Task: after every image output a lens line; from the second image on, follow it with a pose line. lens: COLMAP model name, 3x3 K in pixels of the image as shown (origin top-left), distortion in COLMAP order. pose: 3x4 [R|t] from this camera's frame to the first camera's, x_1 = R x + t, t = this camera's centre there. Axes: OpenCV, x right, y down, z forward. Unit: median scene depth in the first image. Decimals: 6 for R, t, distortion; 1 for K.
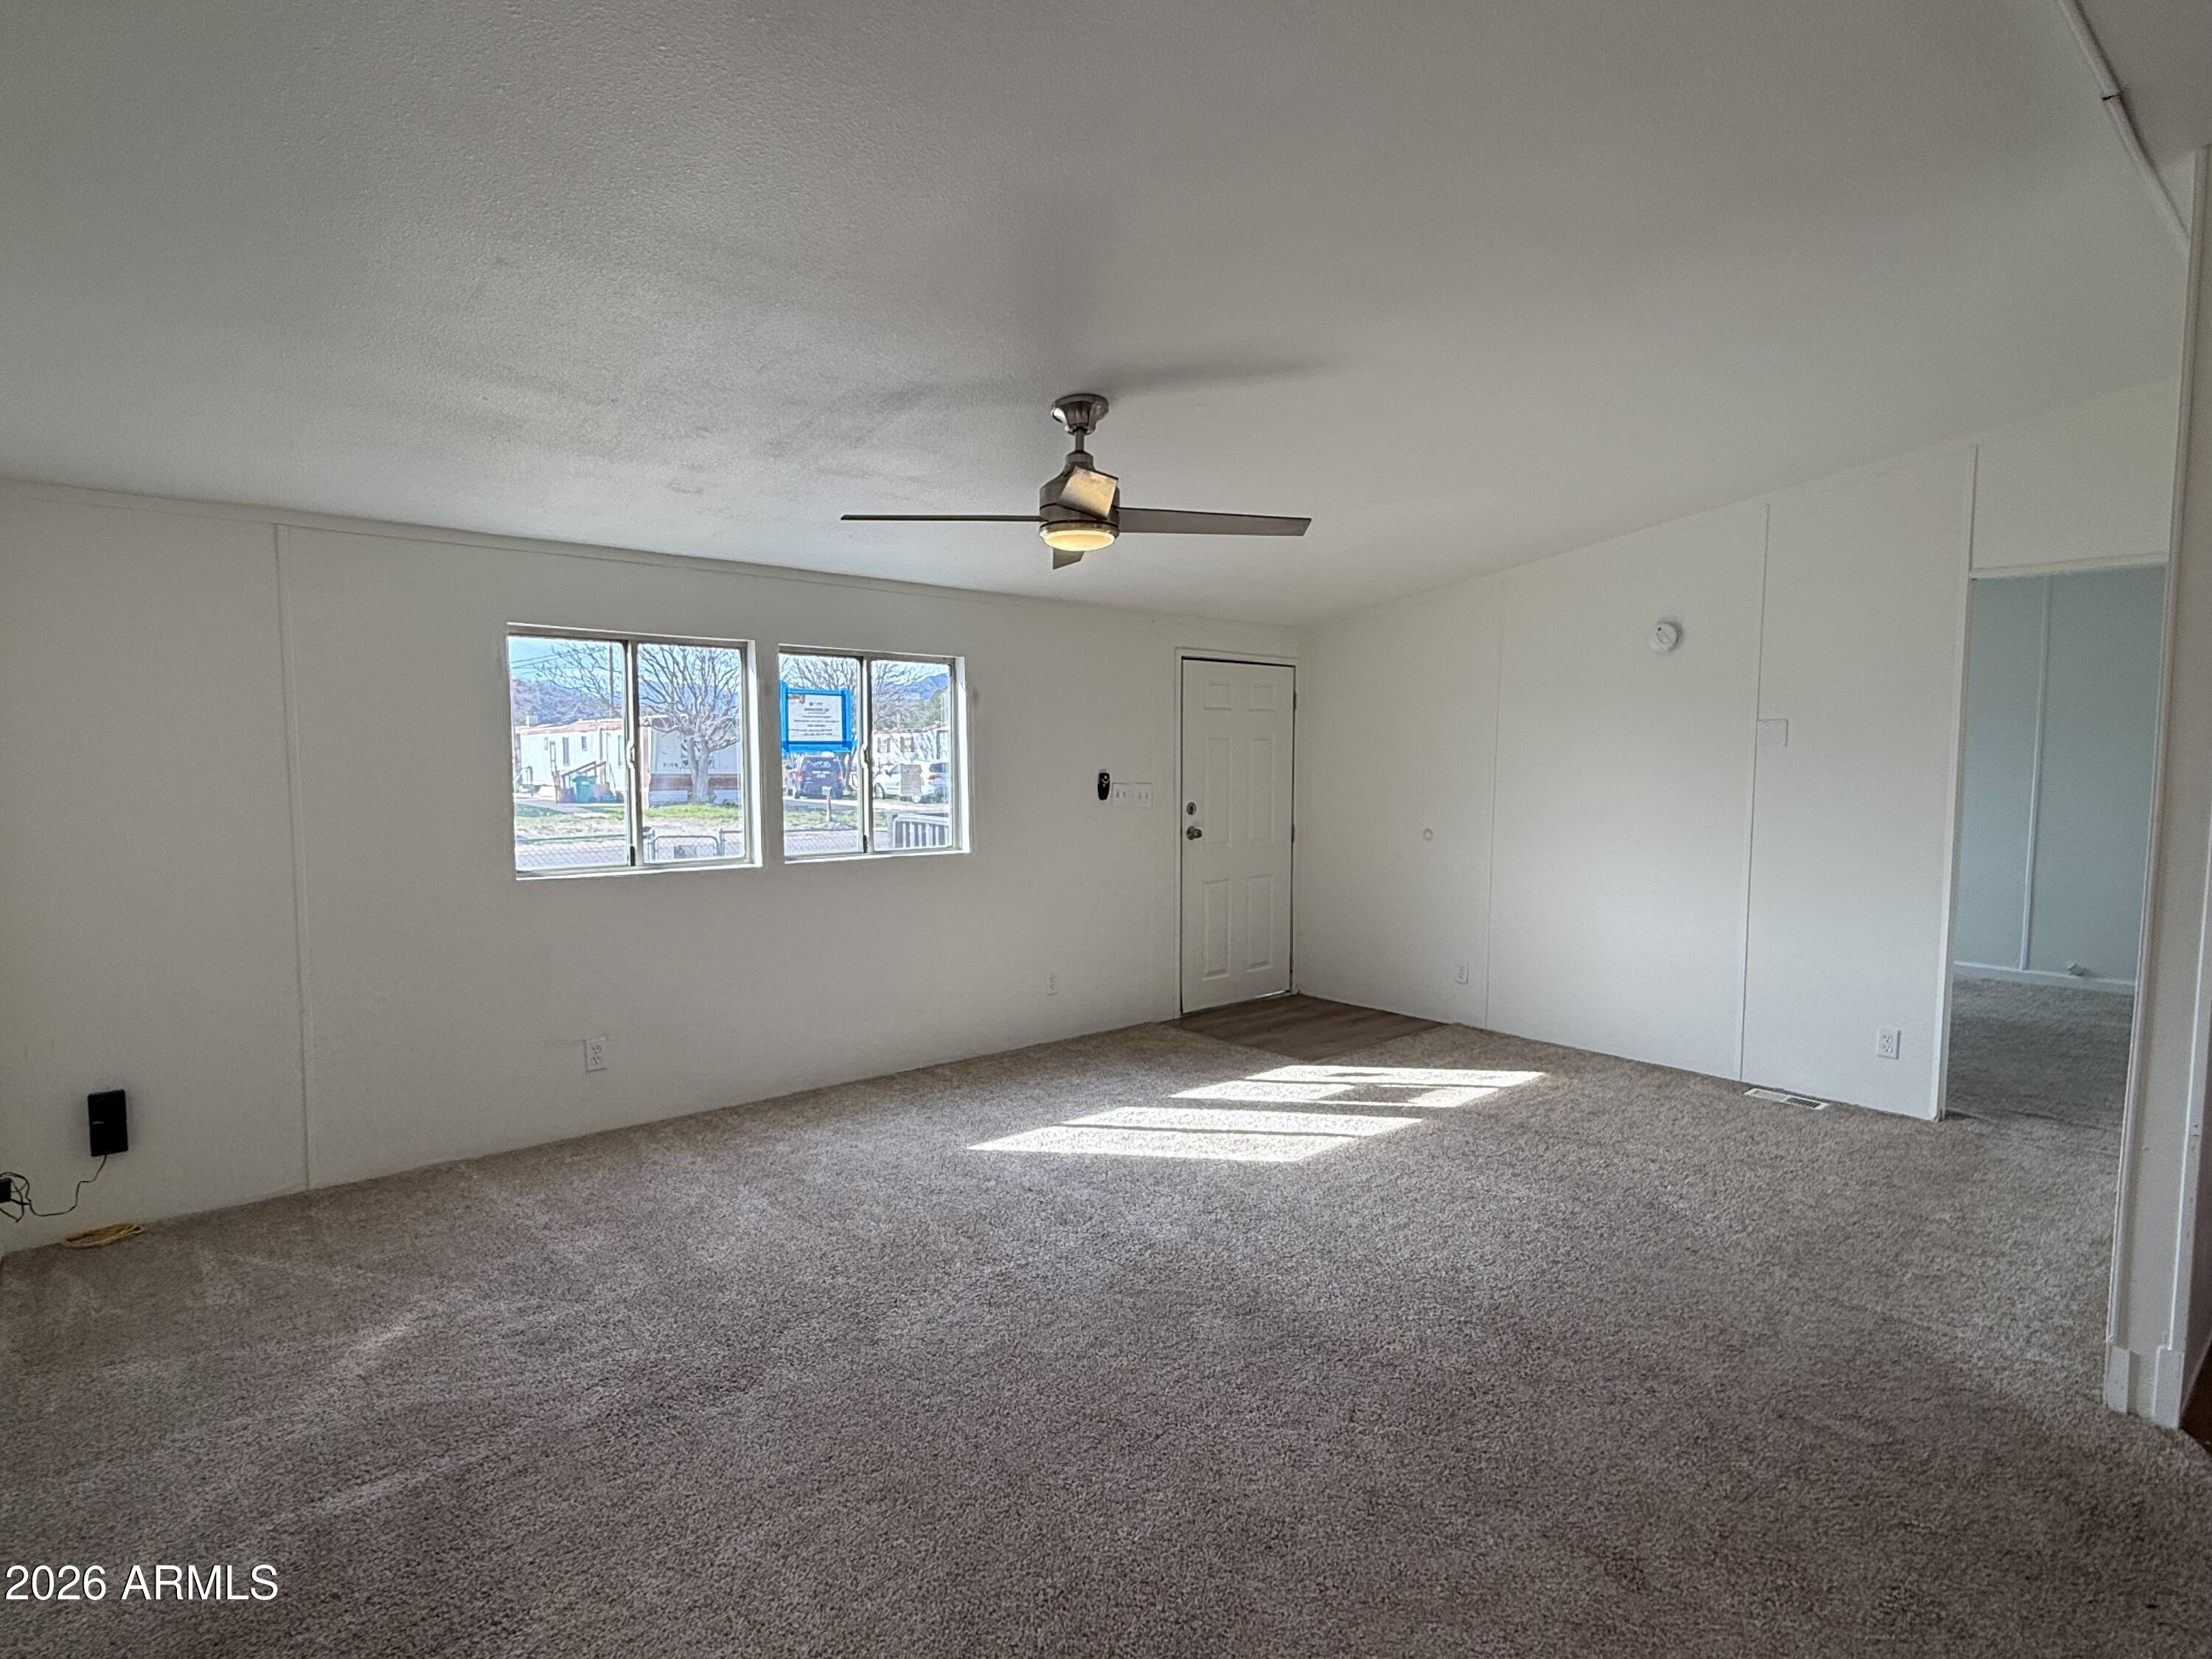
lens RADIAL K [[1134.5, 0, 1106.0], [0, 1134.5, 829.5], [0, 0, 1]] dist [-0.001756, -0.000172]
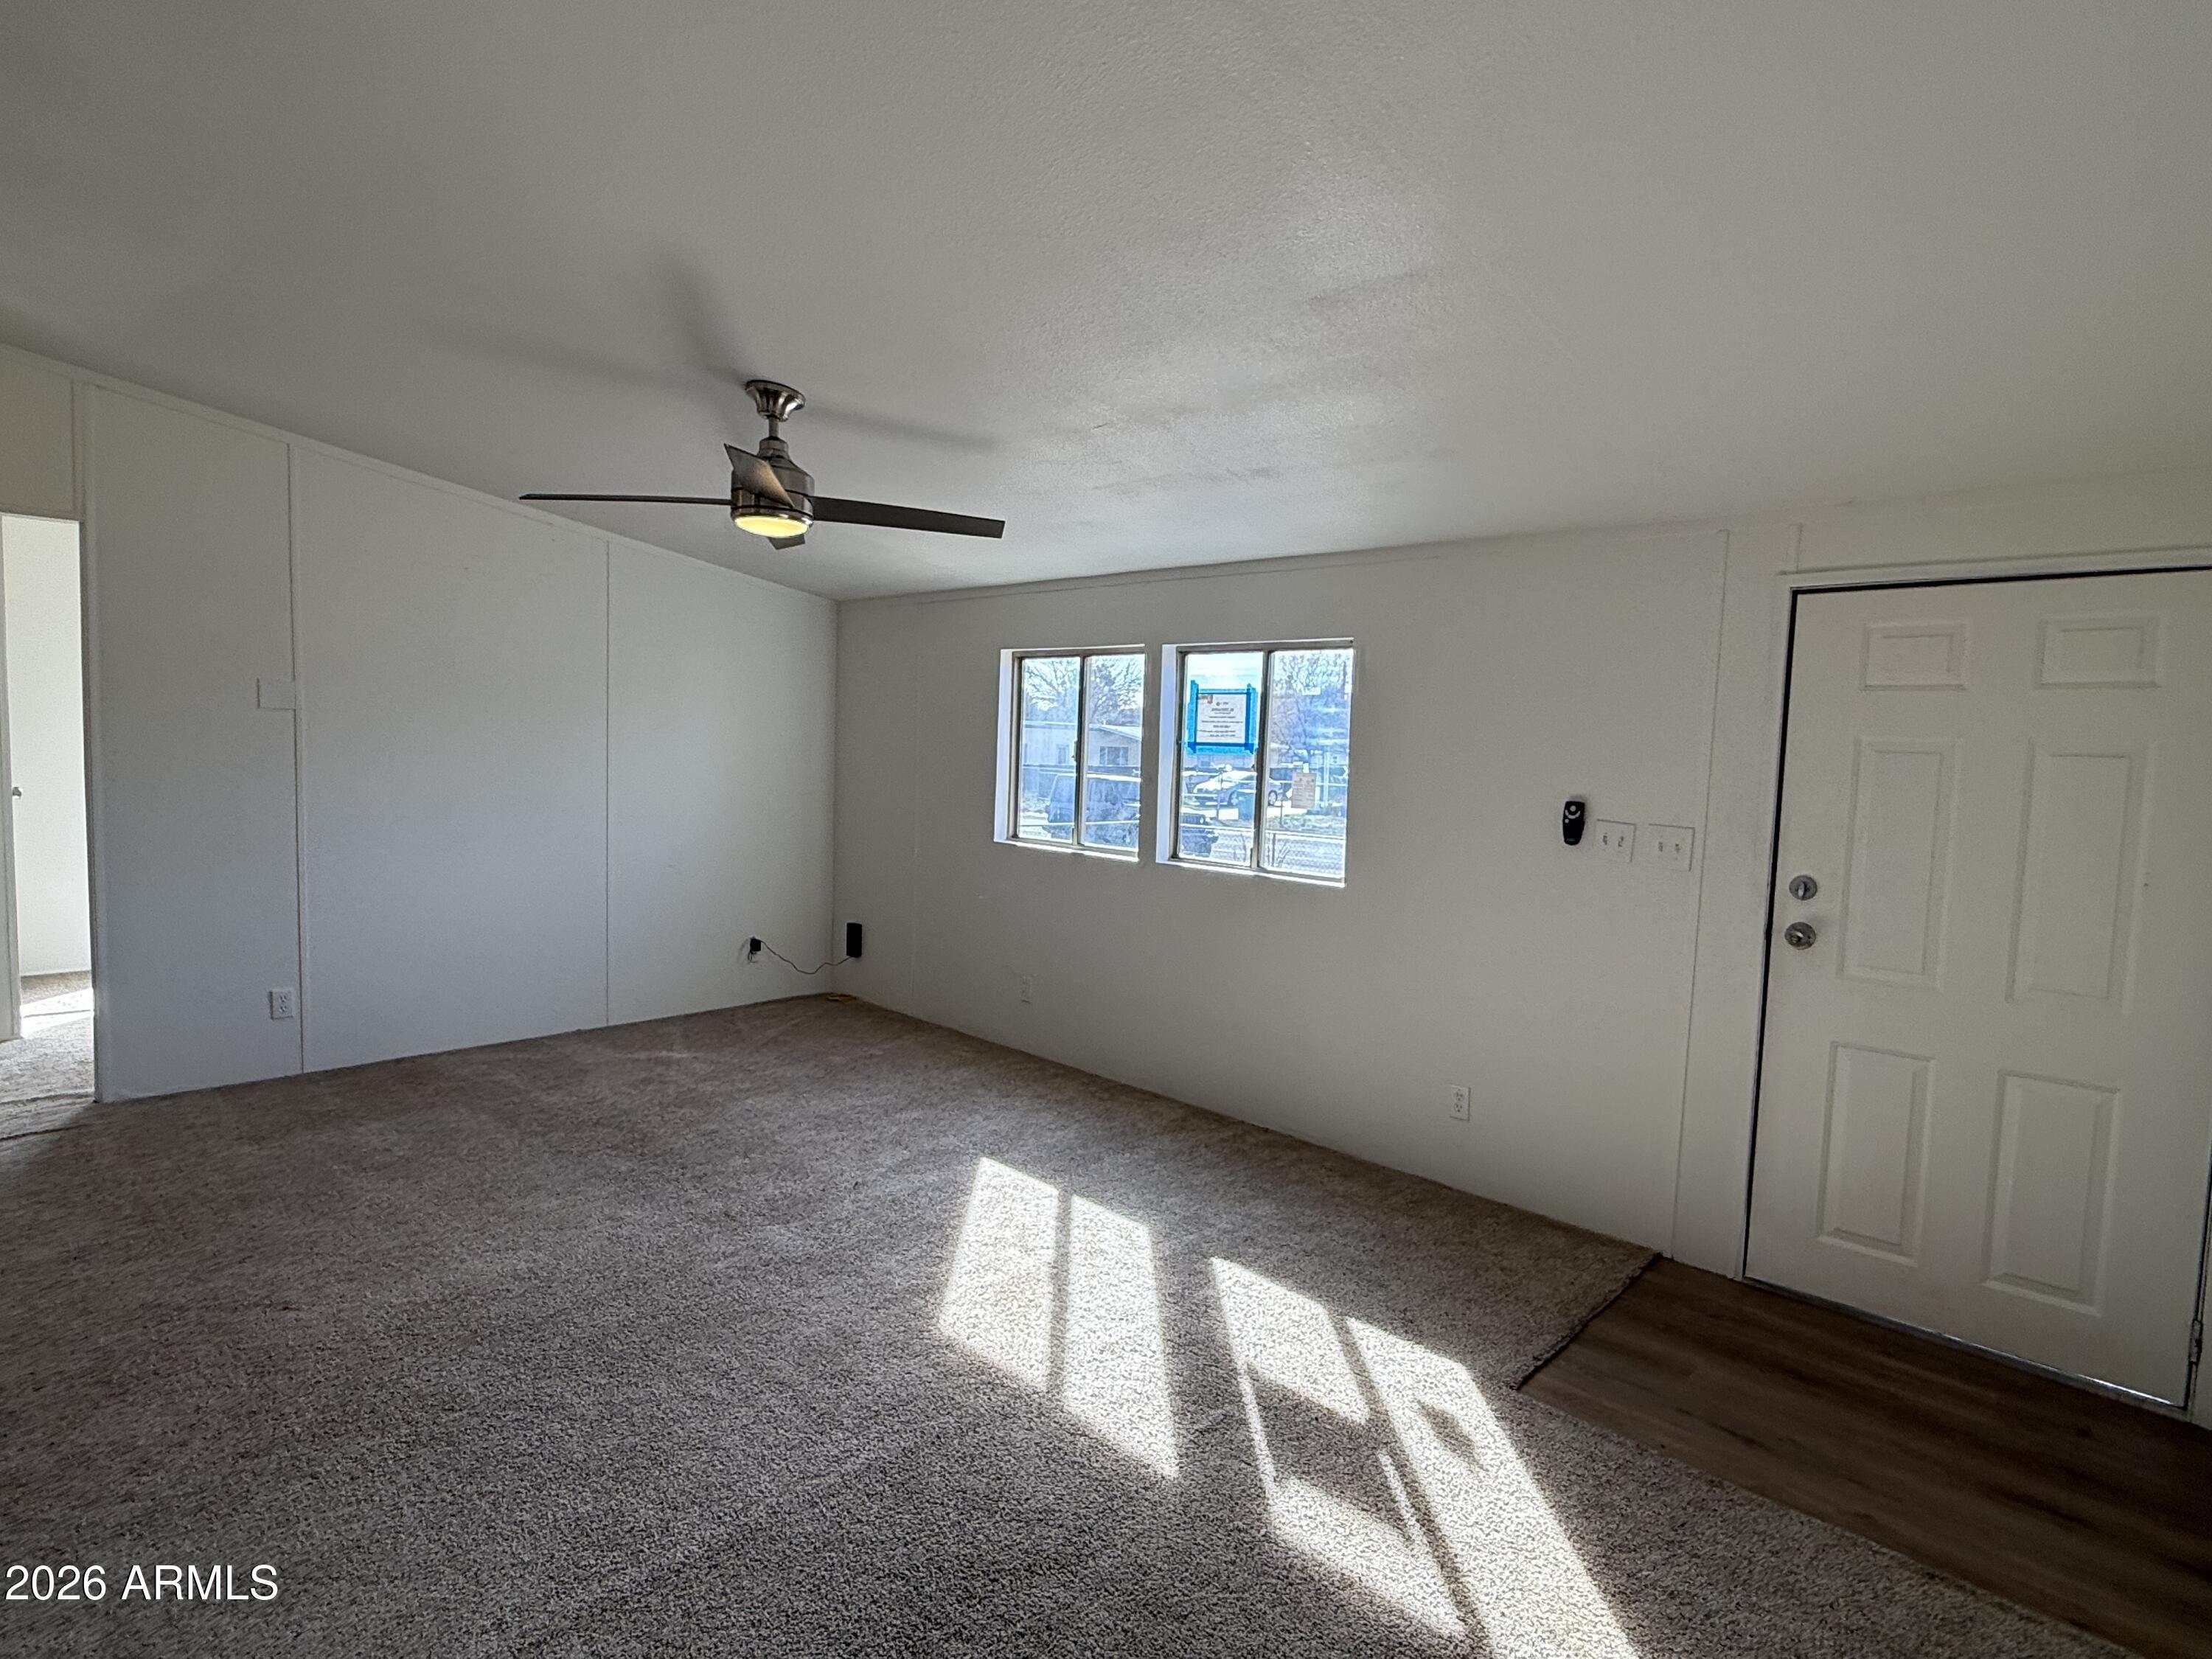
lens RADIAL K [[1134.5, 0, 1106.0], [0, 1134.5, 829.5], [0, 0, 1]] dist [-0.001756, -0.000172]
pose [[0.114346, 0.072721, -0.990776, 0.692736], [-0.104998, 0.992616, 0.060739, -0.054053], [0.987877, 0.097085, 0.121137, 0.807900]]
